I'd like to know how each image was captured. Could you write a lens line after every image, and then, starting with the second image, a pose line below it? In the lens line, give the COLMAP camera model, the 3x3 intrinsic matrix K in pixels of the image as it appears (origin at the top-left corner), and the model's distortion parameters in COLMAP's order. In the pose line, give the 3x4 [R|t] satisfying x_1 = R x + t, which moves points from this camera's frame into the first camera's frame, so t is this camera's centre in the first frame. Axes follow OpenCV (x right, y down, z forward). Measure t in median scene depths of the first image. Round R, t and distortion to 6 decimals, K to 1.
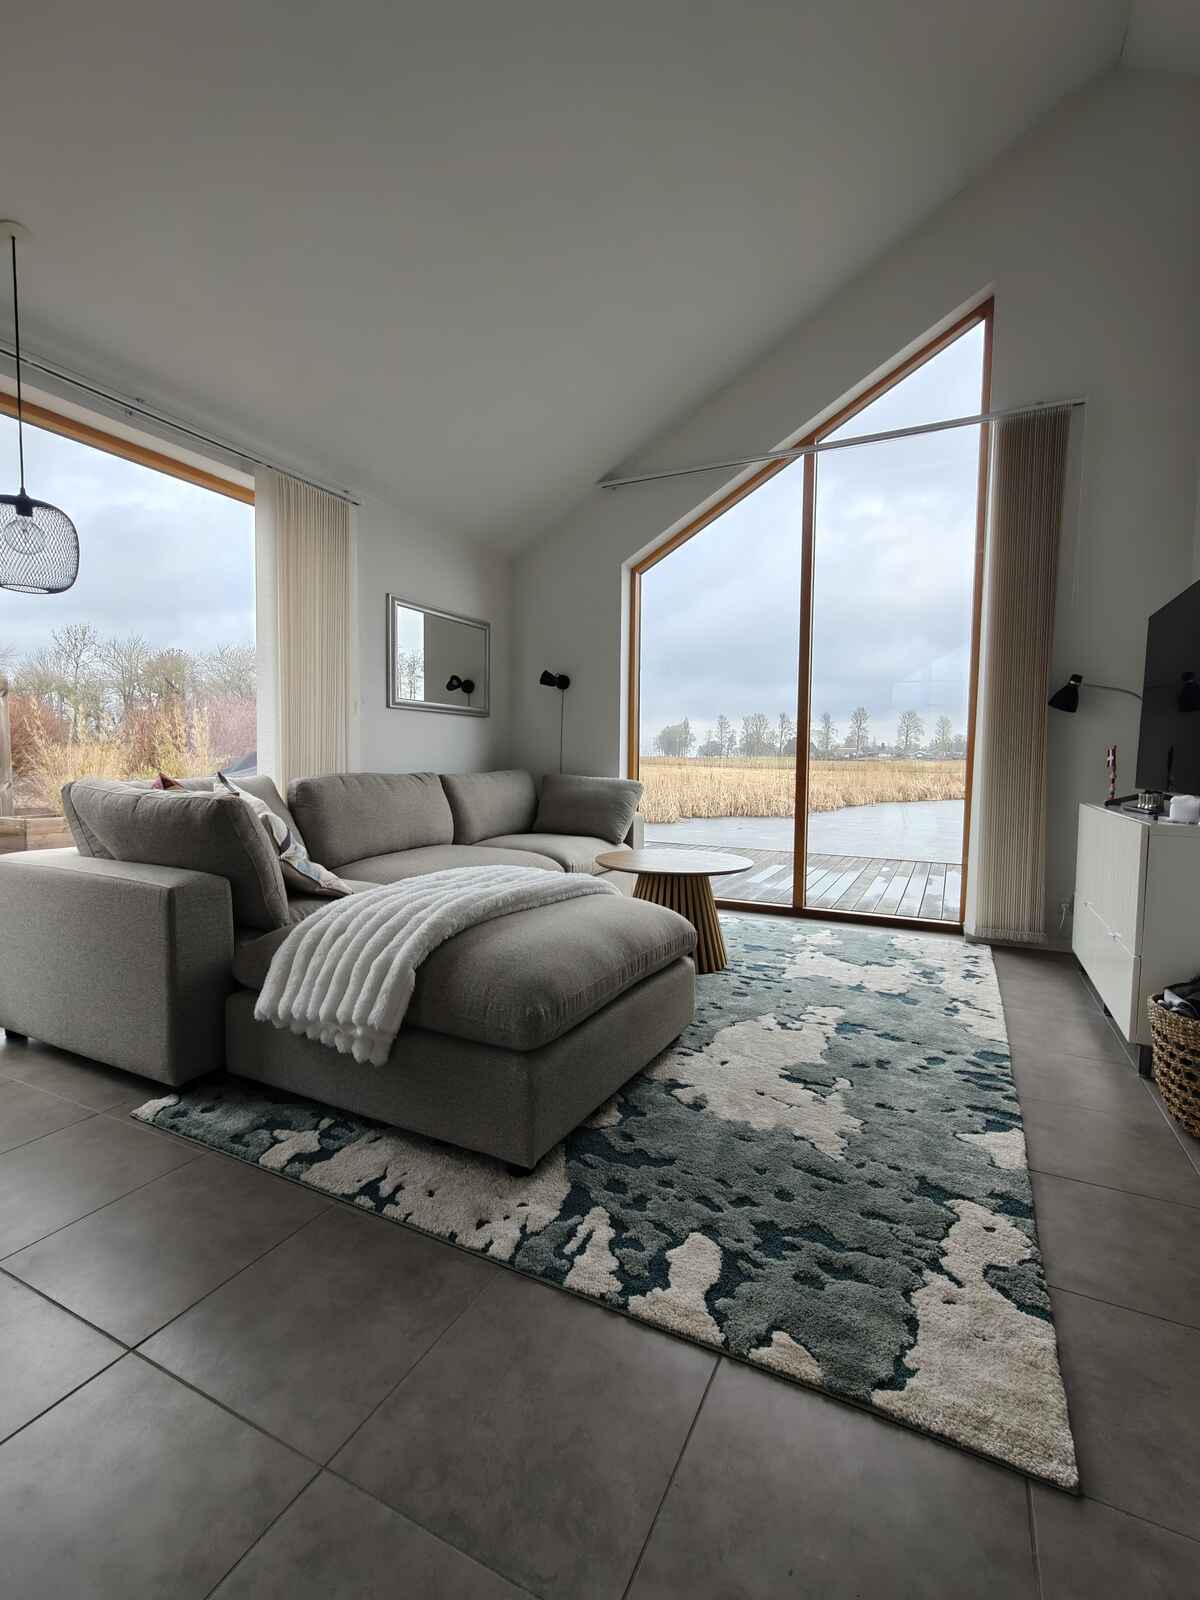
lens RADIAL K [[711.3, 0, 605.6], [0, 711.3, 794.9], [0, 0, 1]] dist [0.002763, 0.000592]
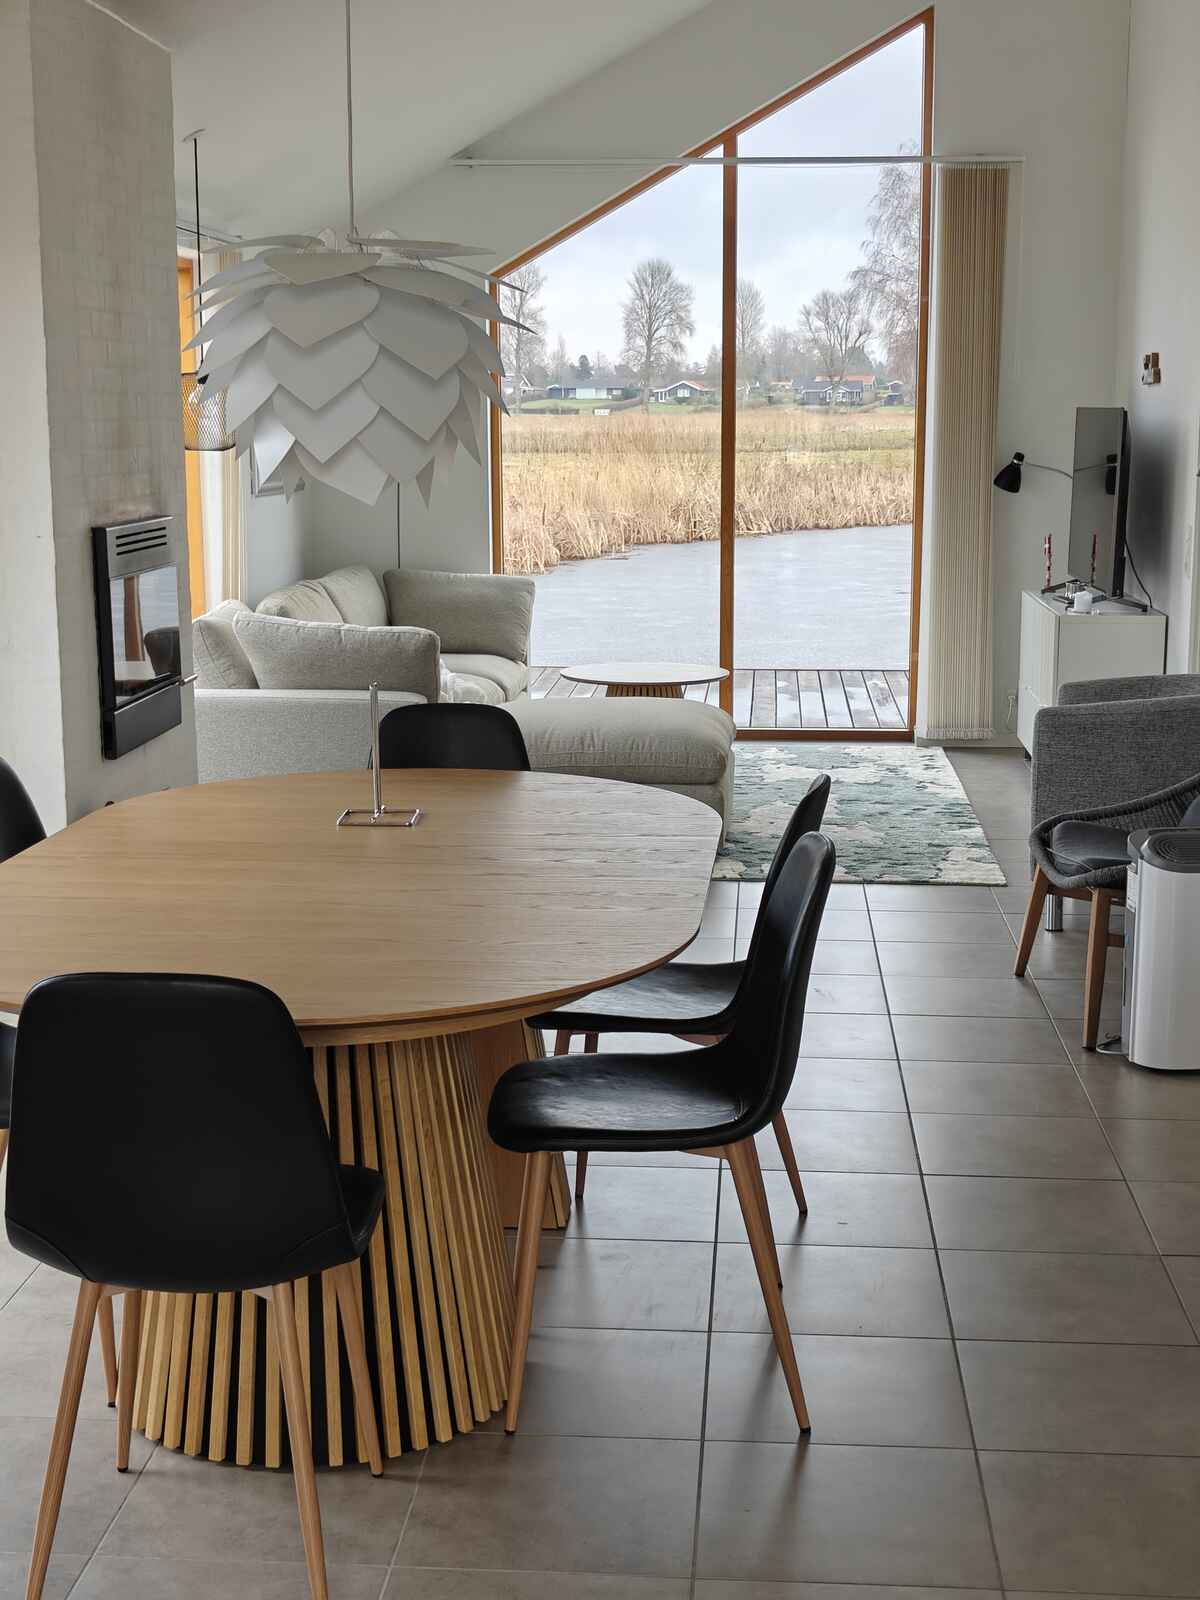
lens RADIAL K [[2223.4, 0, 599.8], [0, 2223.4, 801.0], [0, 0, 1]] dist [0.013103, 0.000000]
pose [[0.928426, -0.080735, 0.362639, -0.919991], [0.035075, 0.990791, 0.130782, -0.109775], [-0.369858, -0.108702, 0.922708, -1.498011]]
